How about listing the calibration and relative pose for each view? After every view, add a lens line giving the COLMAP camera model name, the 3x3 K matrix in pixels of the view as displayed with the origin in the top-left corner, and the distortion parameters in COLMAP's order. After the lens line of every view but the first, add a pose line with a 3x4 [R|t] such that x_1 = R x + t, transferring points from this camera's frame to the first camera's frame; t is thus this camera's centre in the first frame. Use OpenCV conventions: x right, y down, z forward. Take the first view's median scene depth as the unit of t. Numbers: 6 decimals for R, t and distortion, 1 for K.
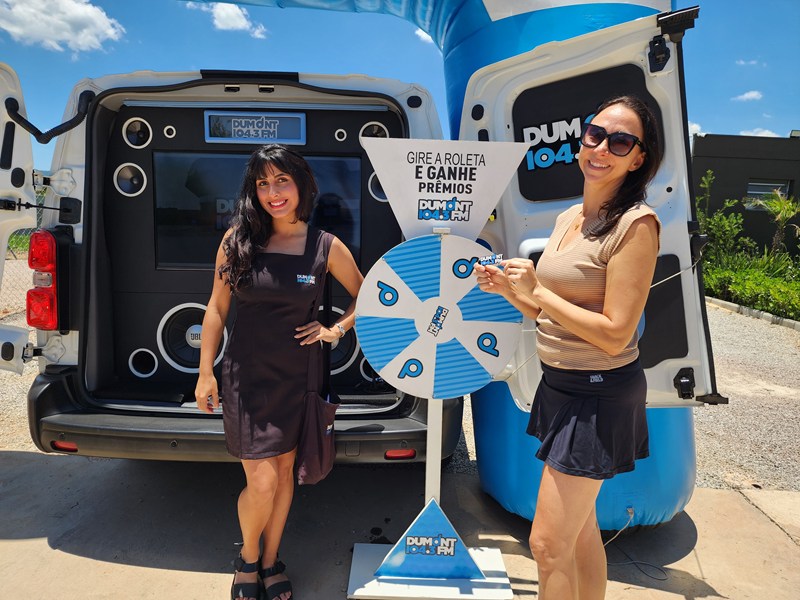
lens RADIAL K [[544.4, 0, 406.8], [0, 544.4, 296.2], [0, 0, 1]] dist [0.066079, -0.062135]
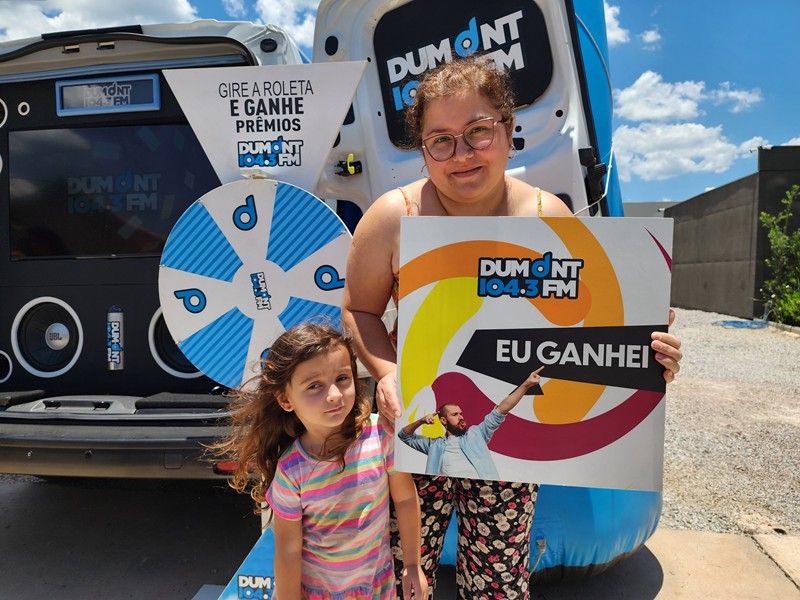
lens RADIAL K [[544.4, 0, 411.7], [0, 544.4, 302.0], [0, 0, 1]] dist [0.066079, -0.062135]
pose [[0.991099, -0.030963, -0.129476, 0.348549], [0.020201, 0.996293, -0.083624, 0.122313], [0.131585, 0.080264, 0.988050, 0.231391]]
